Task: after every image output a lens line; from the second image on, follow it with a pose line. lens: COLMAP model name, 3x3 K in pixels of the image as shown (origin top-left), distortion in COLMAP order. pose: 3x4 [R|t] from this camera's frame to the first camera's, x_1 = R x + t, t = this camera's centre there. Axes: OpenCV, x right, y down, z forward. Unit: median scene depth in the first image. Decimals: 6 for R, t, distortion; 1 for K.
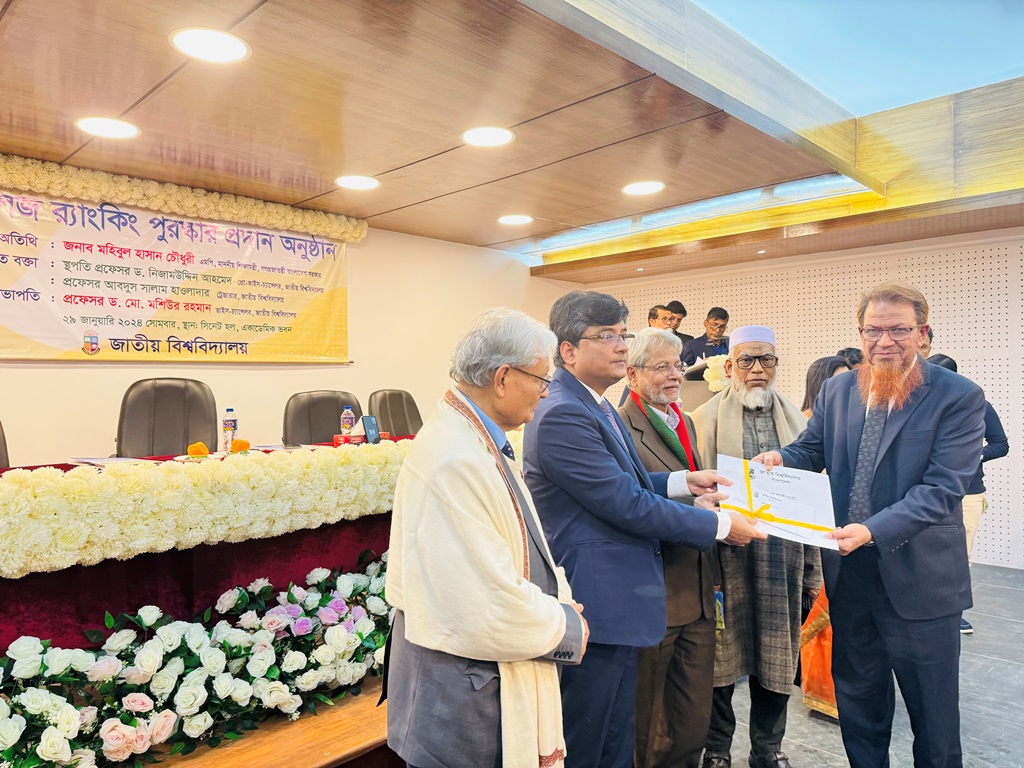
lens RADIAL K [[727.8, 0, 513.0], [0, 727.8, 389.6], [0, 0, 1]] dist [0.033156, -0.039672]
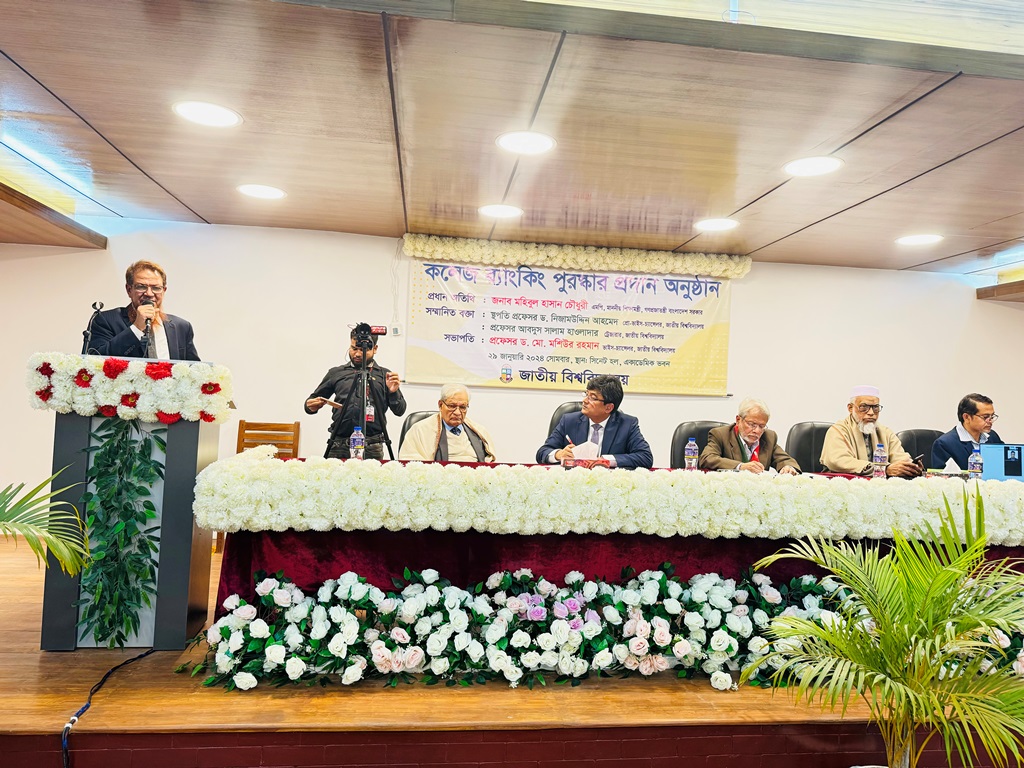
lens RADIAL K [[714.8, 0, 509.1], [0, 714.8, 386.6], [0, 0, 1]] dist [0.076290, -0.080645]
pose [[0.778224, 0.025049, -0.627487, 0.226285], [-0.054061, 0.998167, -0.027202, -0.007153], [0.625655, 0.055092, 0.778152, 0.018925]]
